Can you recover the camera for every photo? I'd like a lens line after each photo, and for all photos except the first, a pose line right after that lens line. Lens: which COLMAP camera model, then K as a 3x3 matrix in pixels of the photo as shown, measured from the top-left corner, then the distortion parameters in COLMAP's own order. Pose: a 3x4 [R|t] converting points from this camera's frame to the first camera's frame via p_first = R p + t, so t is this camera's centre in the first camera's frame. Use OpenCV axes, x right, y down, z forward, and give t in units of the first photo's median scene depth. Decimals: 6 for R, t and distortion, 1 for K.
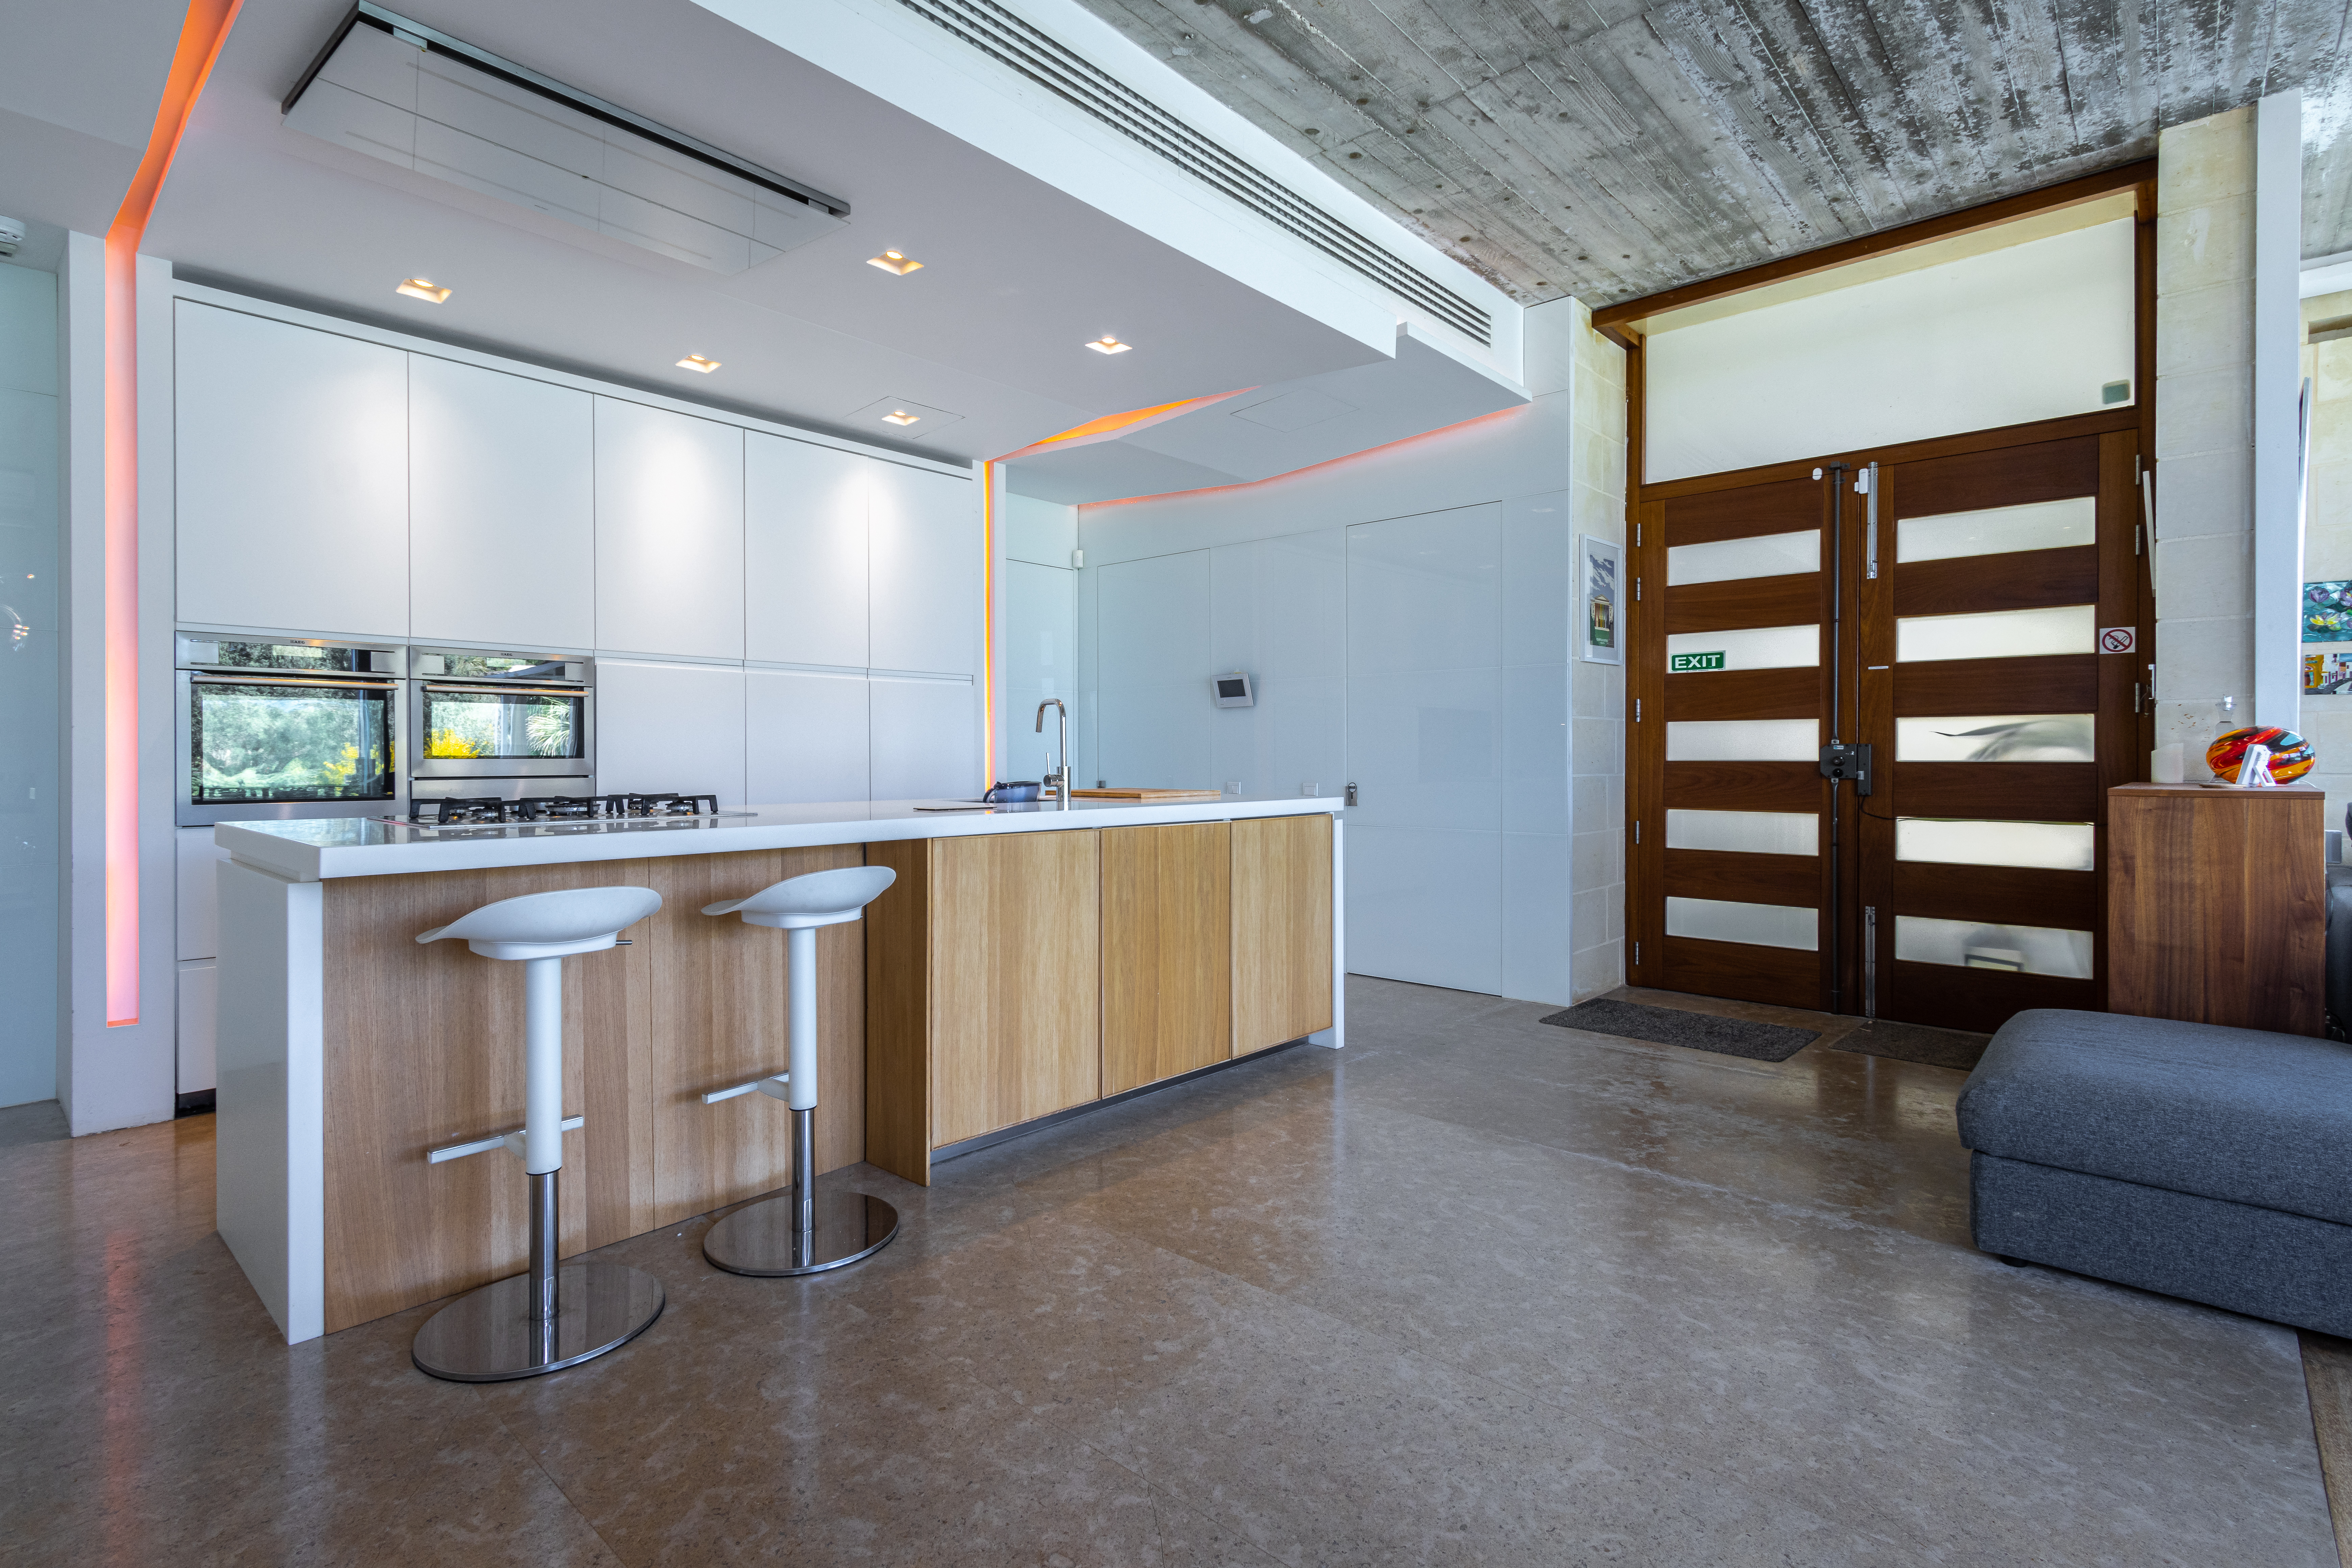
lens RADIAL K [[1129.2, 0, 1052.5], [0, 1129.2, 772.4], [0, 0, 1]] dist [0.008007, -0.003121]
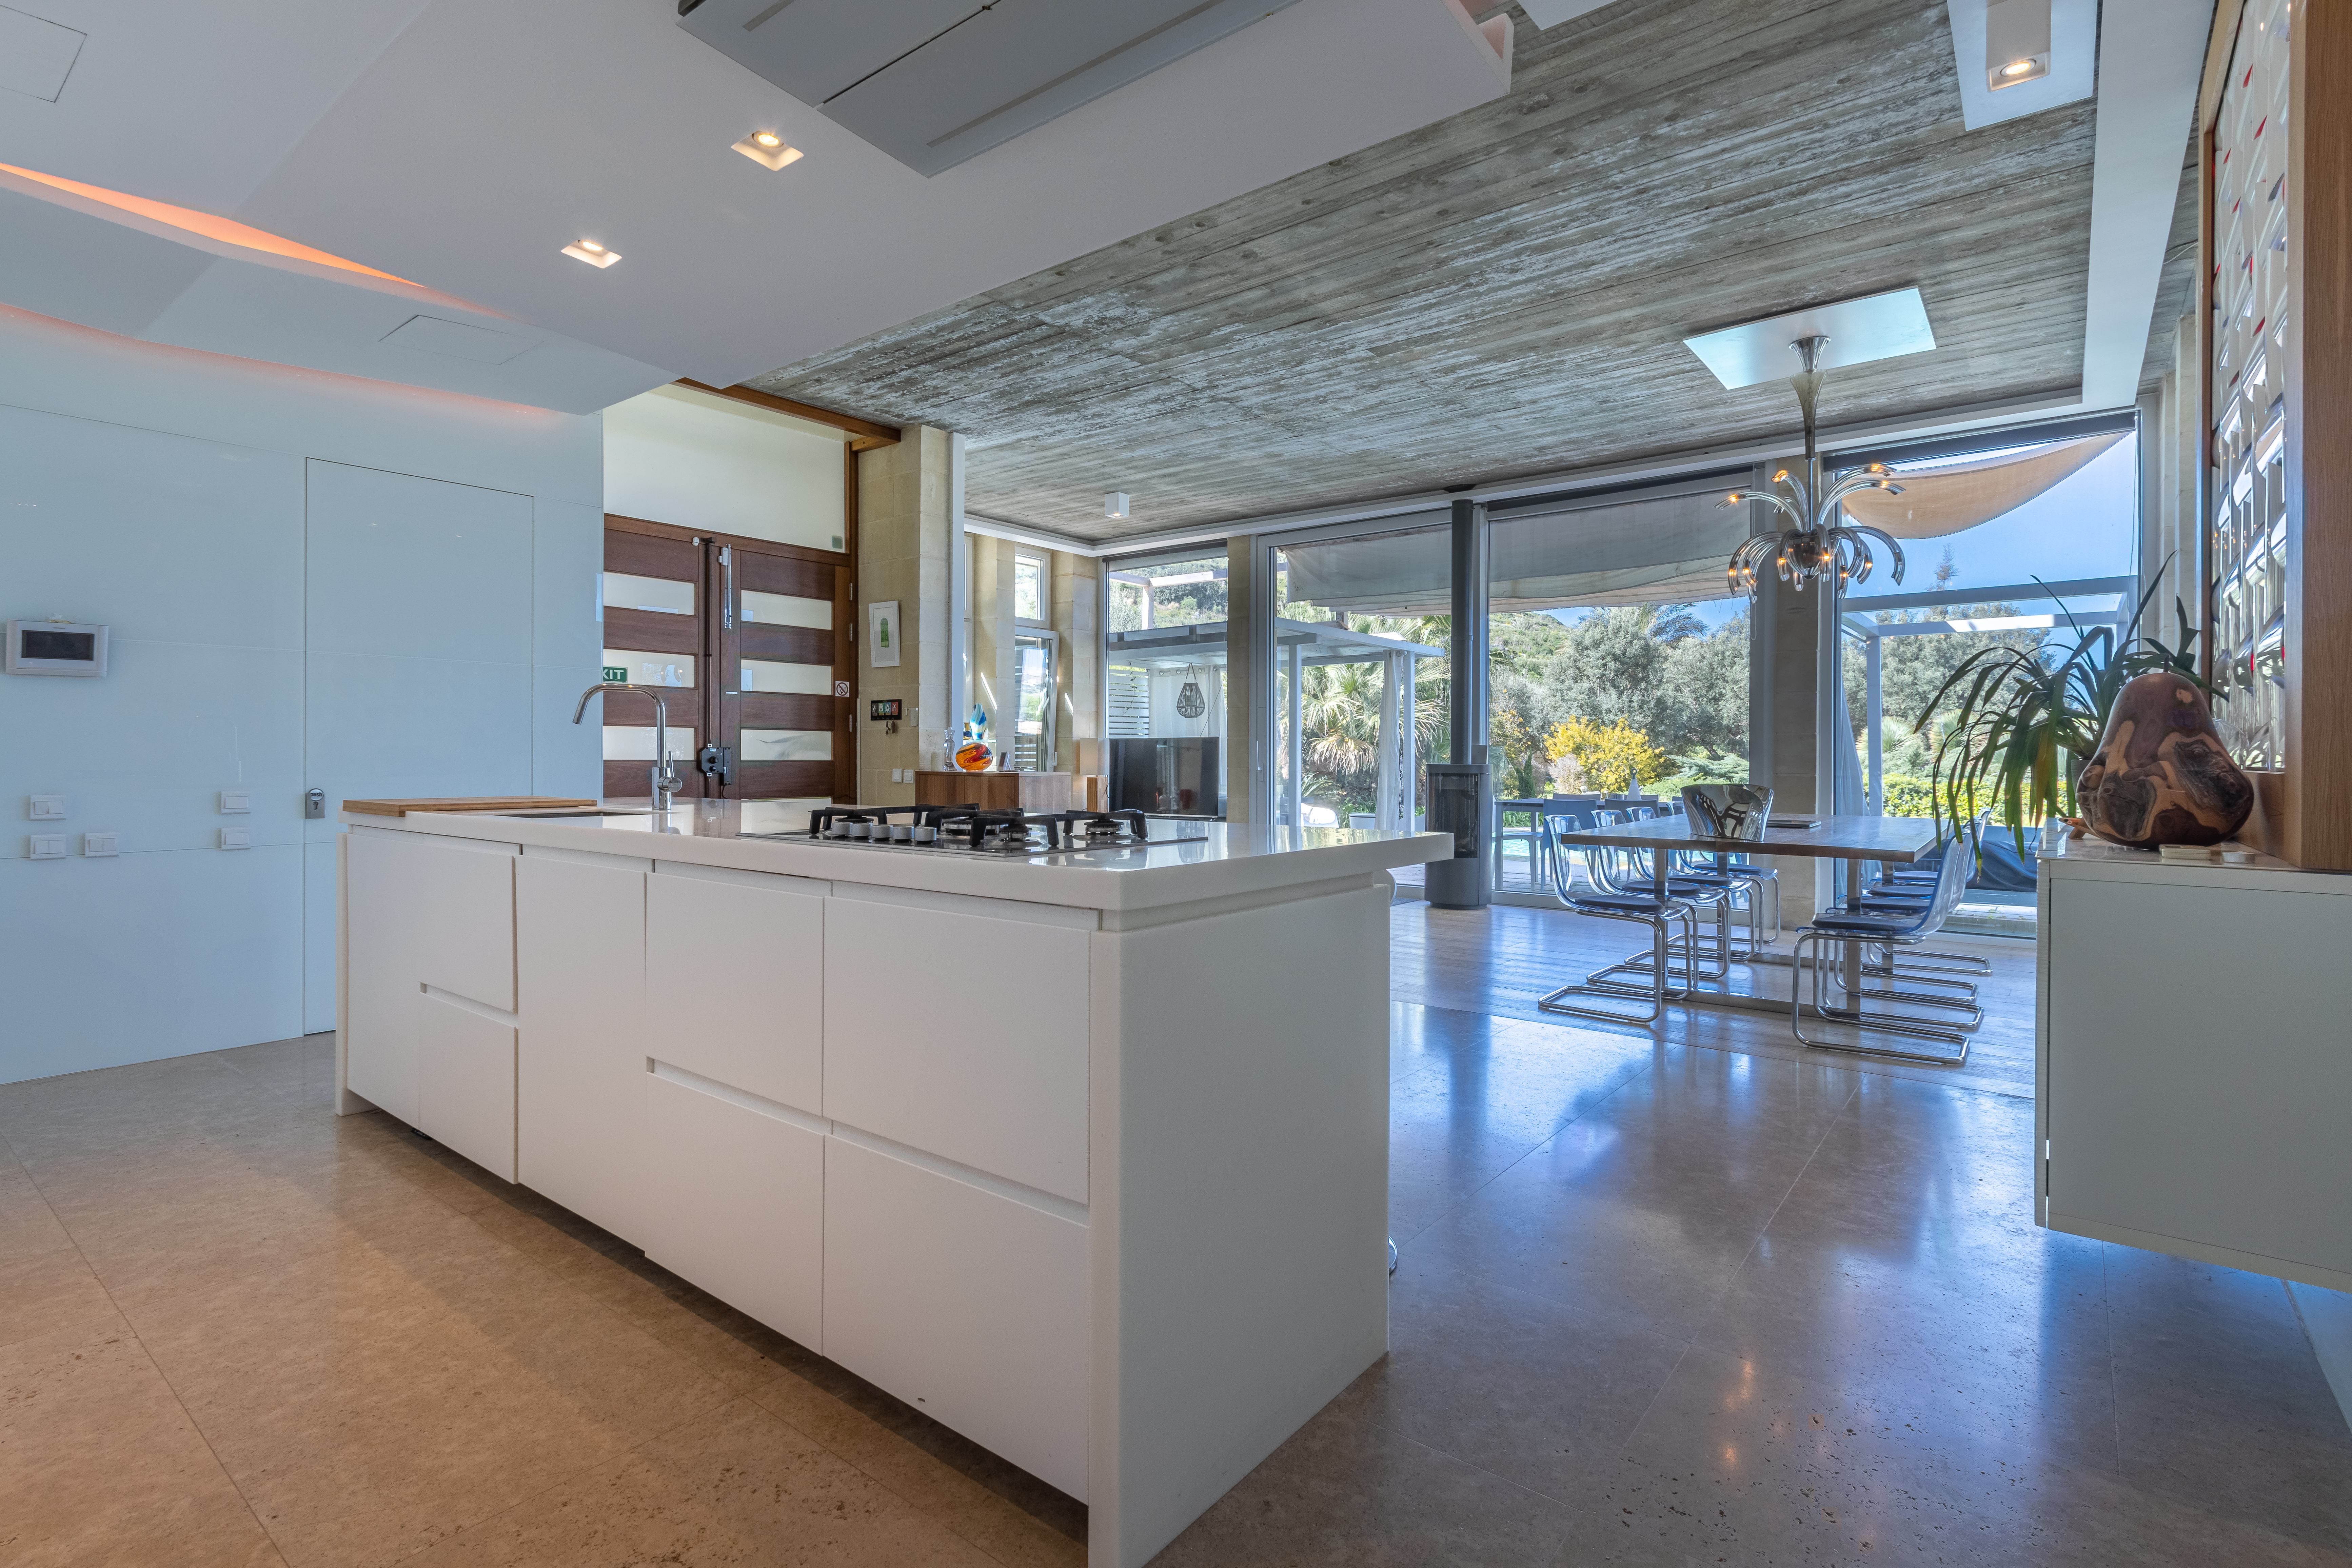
lens RADIAL K [[1129.2, 0, 1266.2], [0, 1129.2, 773.7], [0, 0, 1]] dist [0.008007, -0.003121]
pose [[-0.173205, -0.010565, 0.984829, -0.989731], [0.017386, 0.999754, 0.013782, -0.000207], [-0.984732, 0.019509, -0.172979, 0.775509]]
